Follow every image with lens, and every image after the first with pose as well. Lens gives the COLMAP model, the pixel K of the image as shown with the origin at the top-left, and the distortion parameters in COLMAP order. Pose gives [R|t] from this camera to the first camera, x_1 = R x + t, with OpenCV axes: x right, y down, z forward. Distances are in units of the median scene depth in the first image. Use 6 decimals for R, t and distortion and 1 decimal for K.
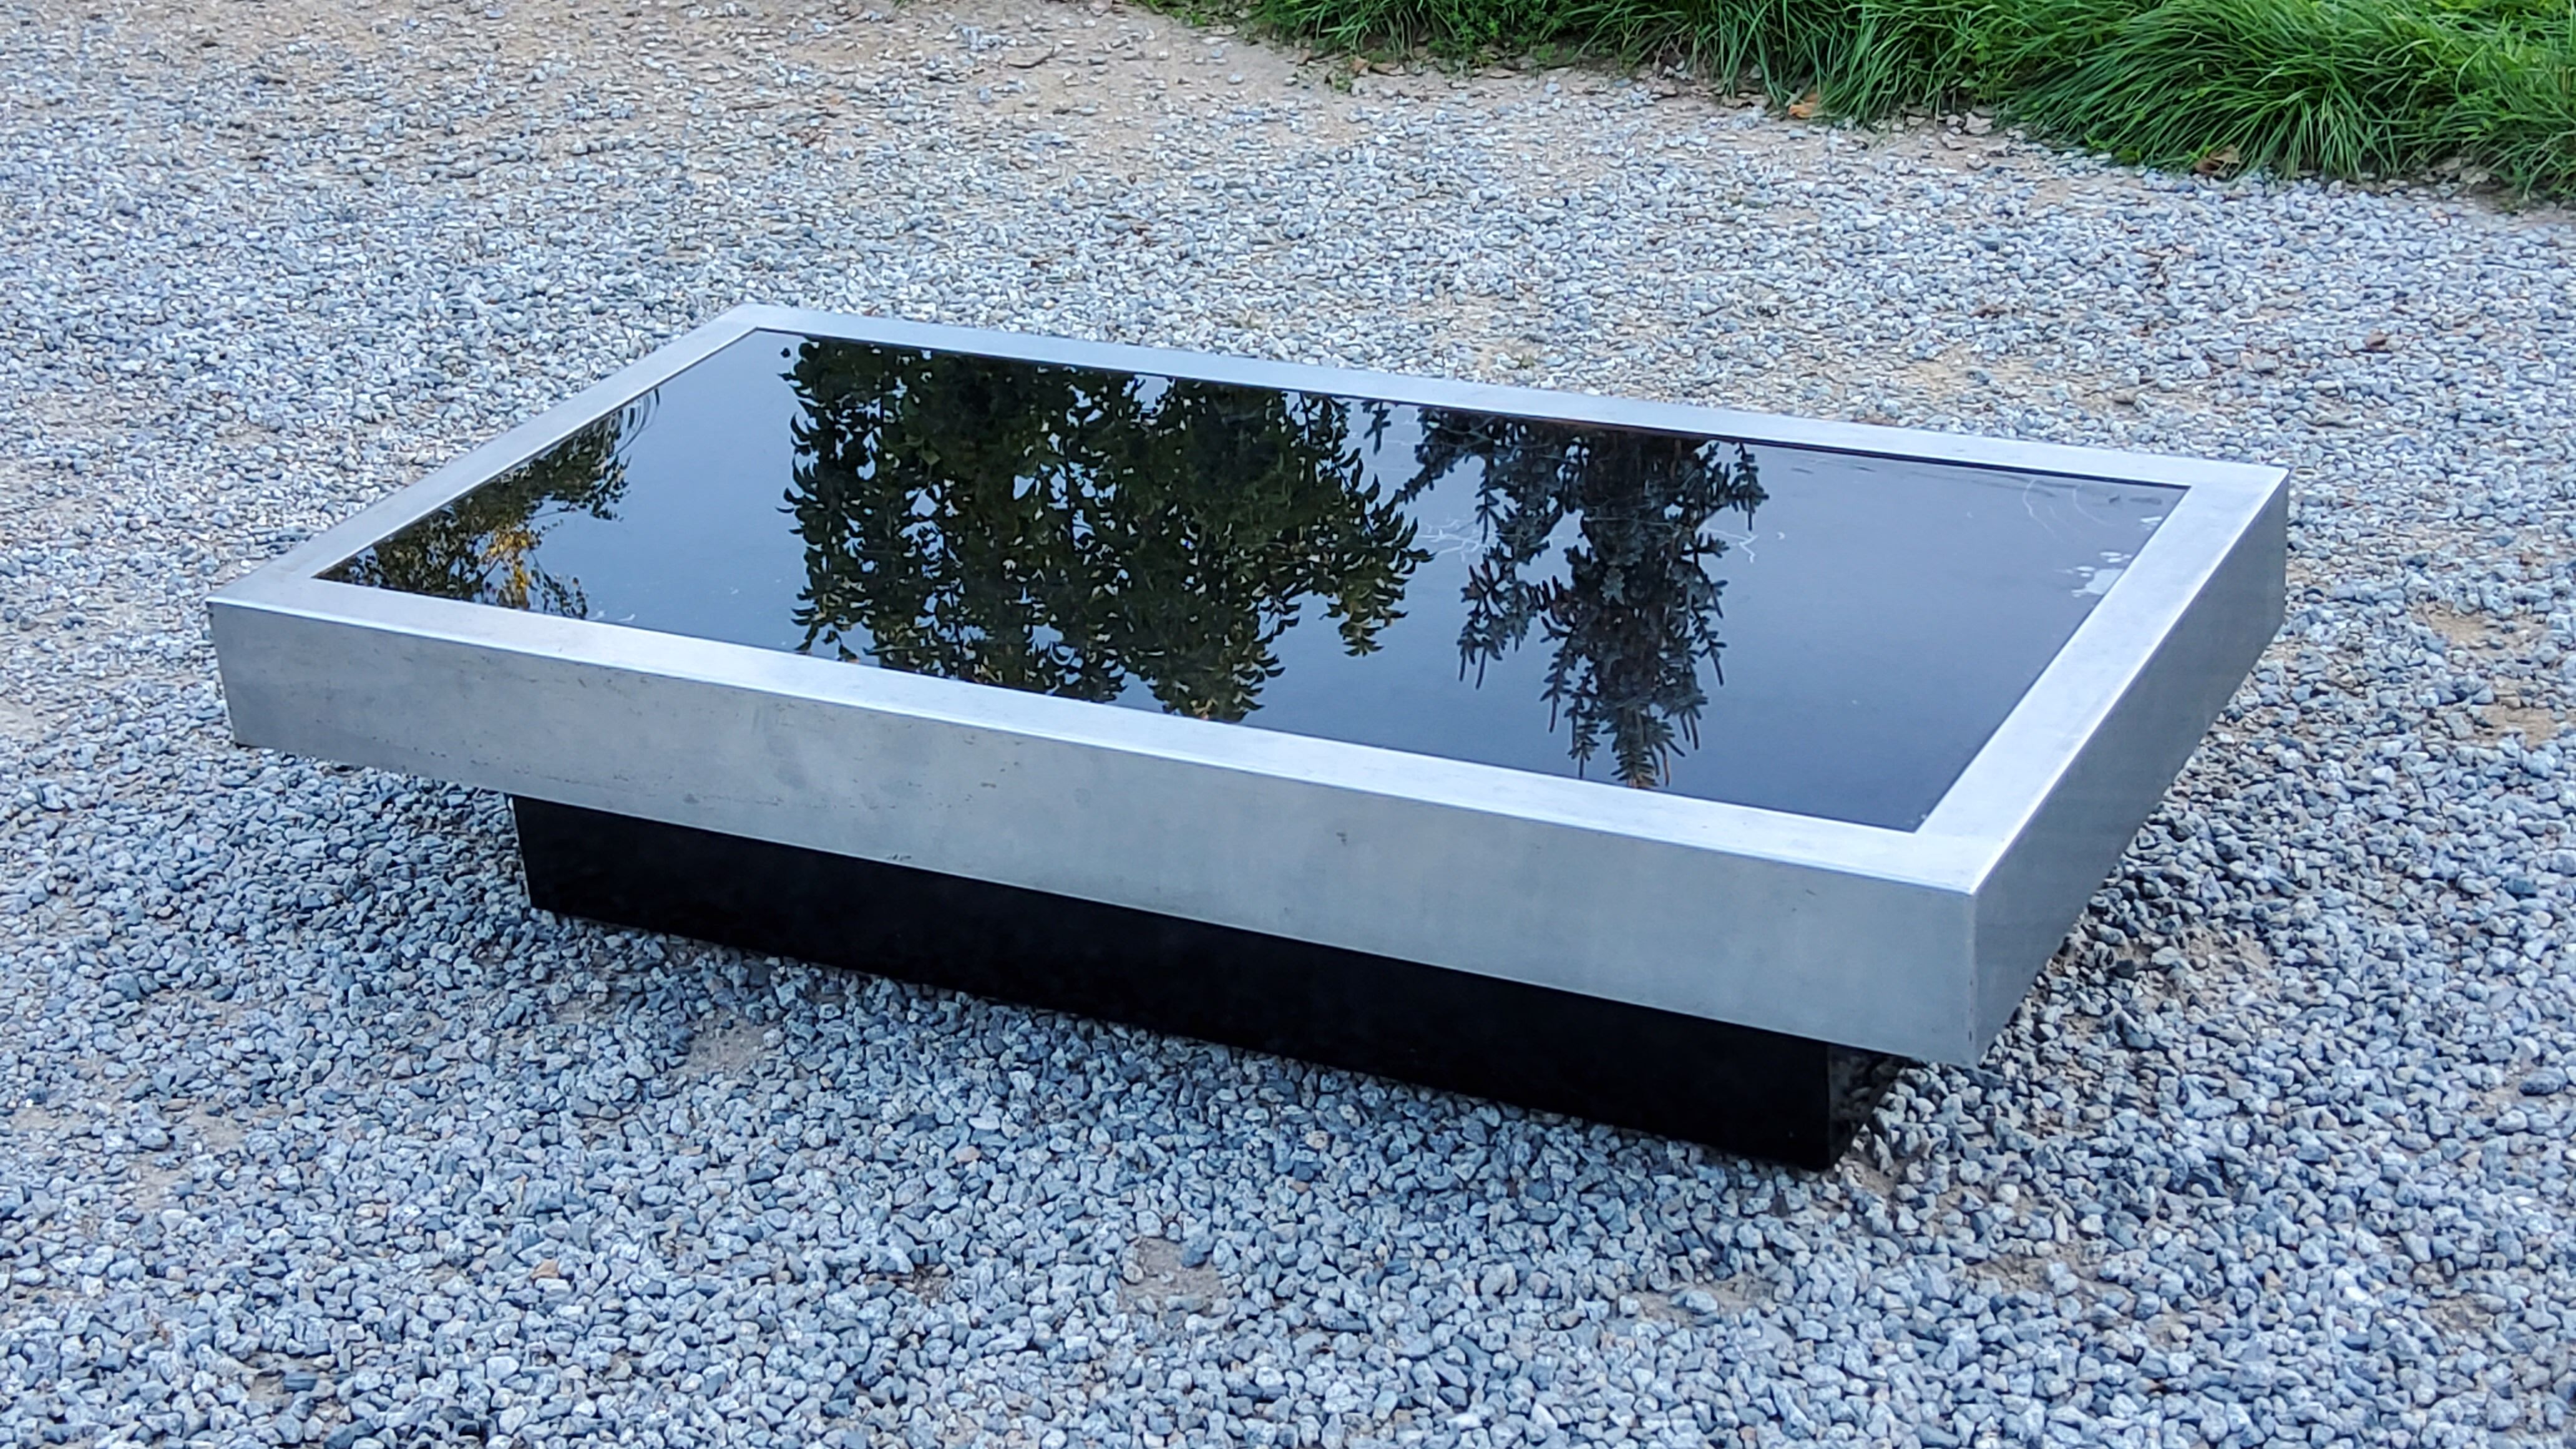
lens RADIAL K [[3849.9, 0, 1260.1], [0, 3849.9, 713.4], [0, 0, 1]] dist [0.188485, -0.529021]
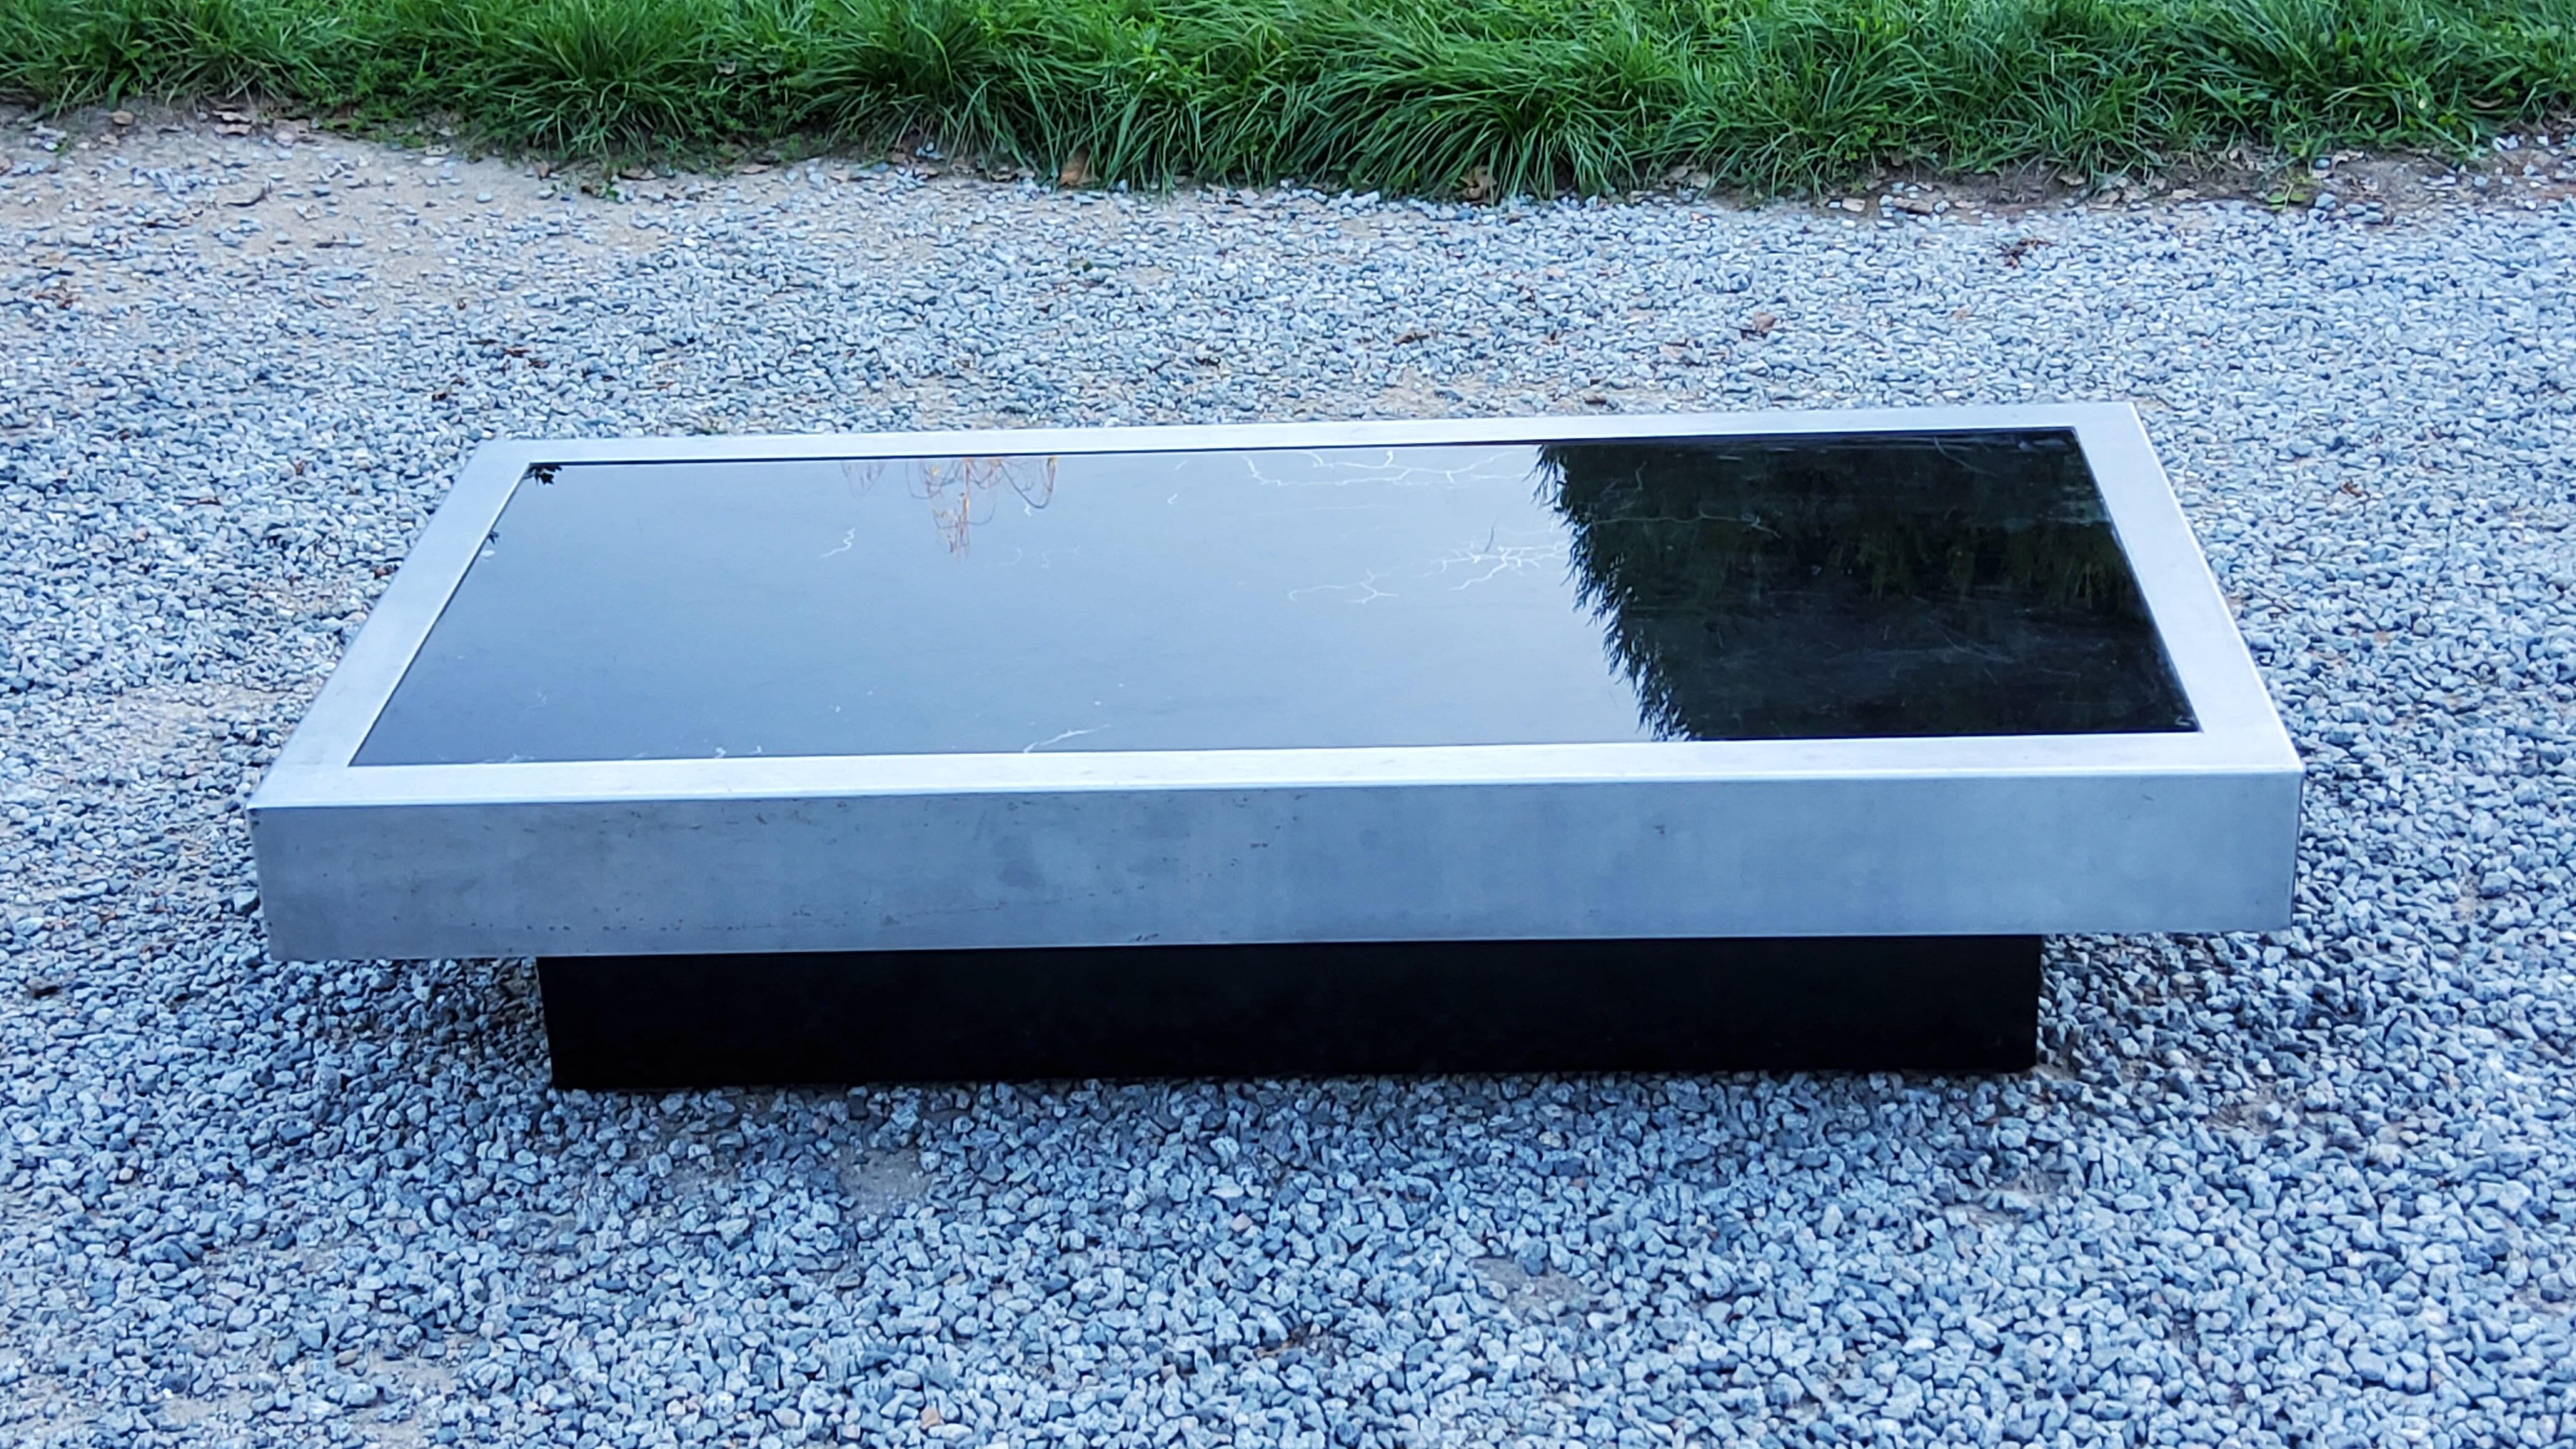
lens RADIAL K [[3849.9, 0, 1260.1], [0, 3849.9, 713.4], [0, 0, 1]] dist [0.188485, -0.529021]
pose [[0.898897, -0.145240, 0.413388, -0.458823], [0.157549, 0.987501, 0.004365, -0.018831], [-0.408855, 0.061206, 0.910545, 0.081833]]
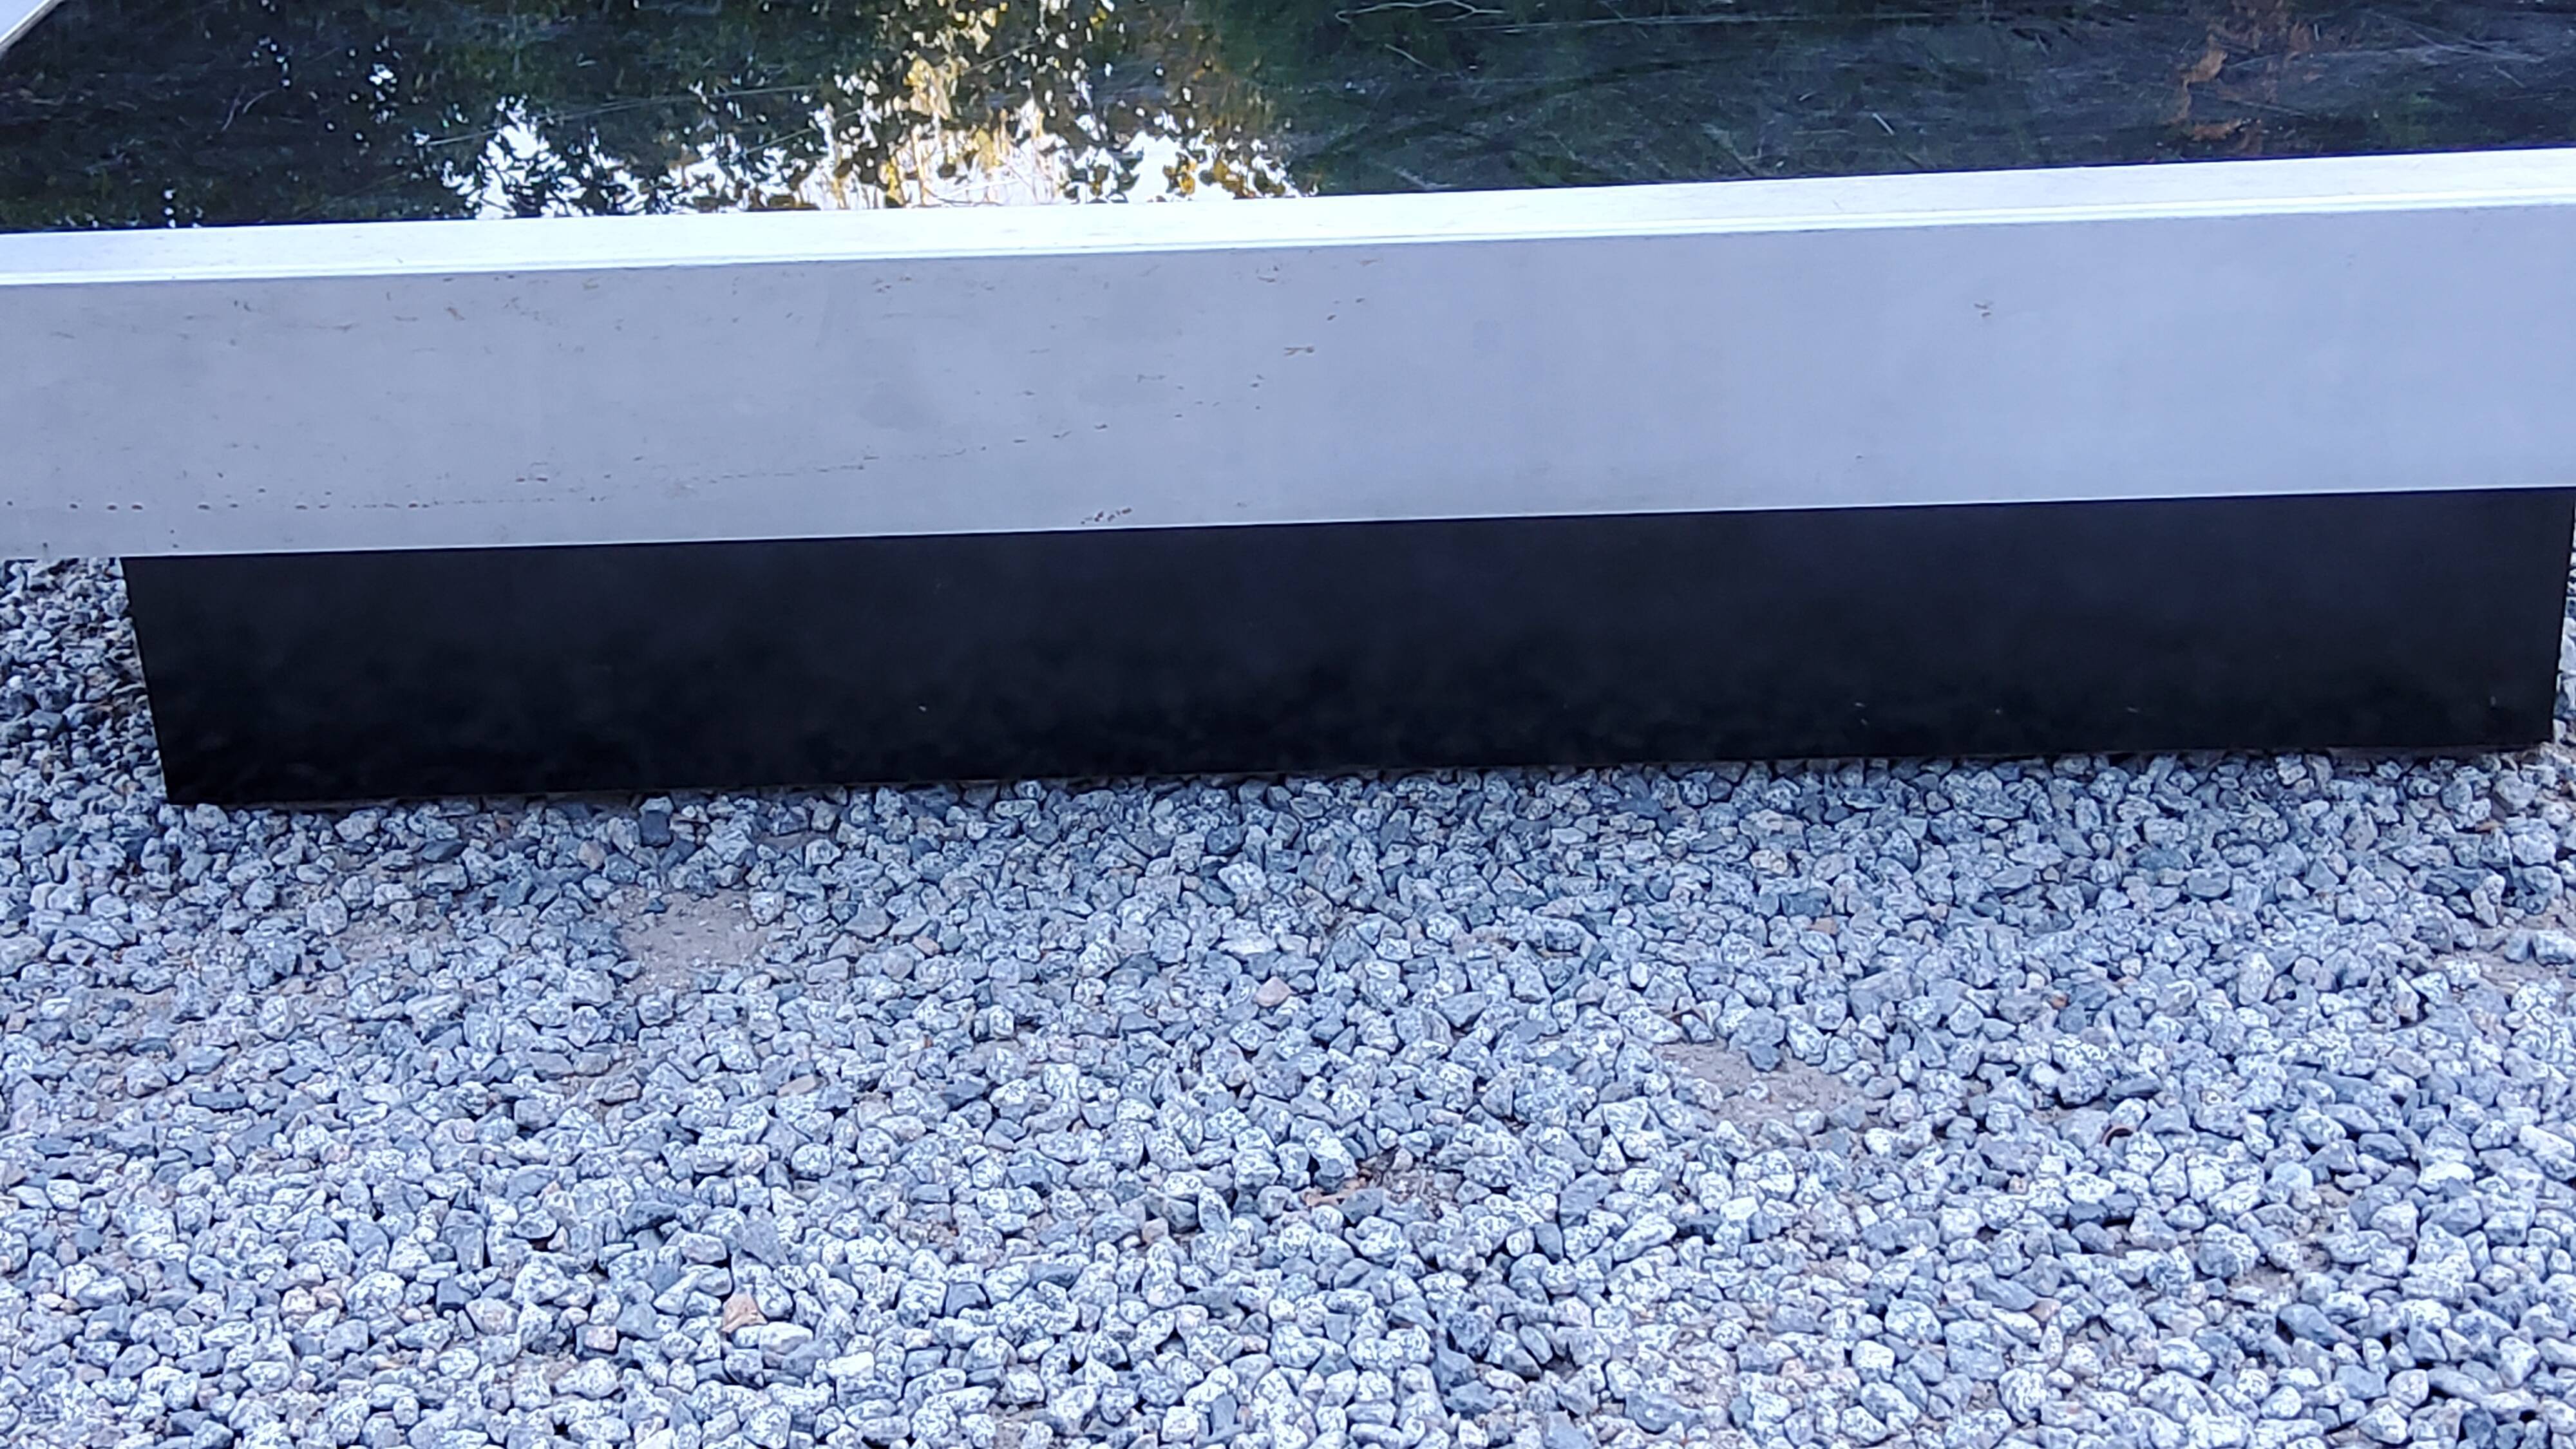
lens RADIAL K [[3849.9, 0, 1260.1], [0, 3849.9, 713.4], [0, 0, 1]] dist [0.188485, -0.529021]
pose [[0.895728, -0.160326, 0.414689, -0.316800], [0.165905, 0.985878, 0.022804, 0.056609], [-0.412489, 0.048373, 0.909677, 0.445187]]
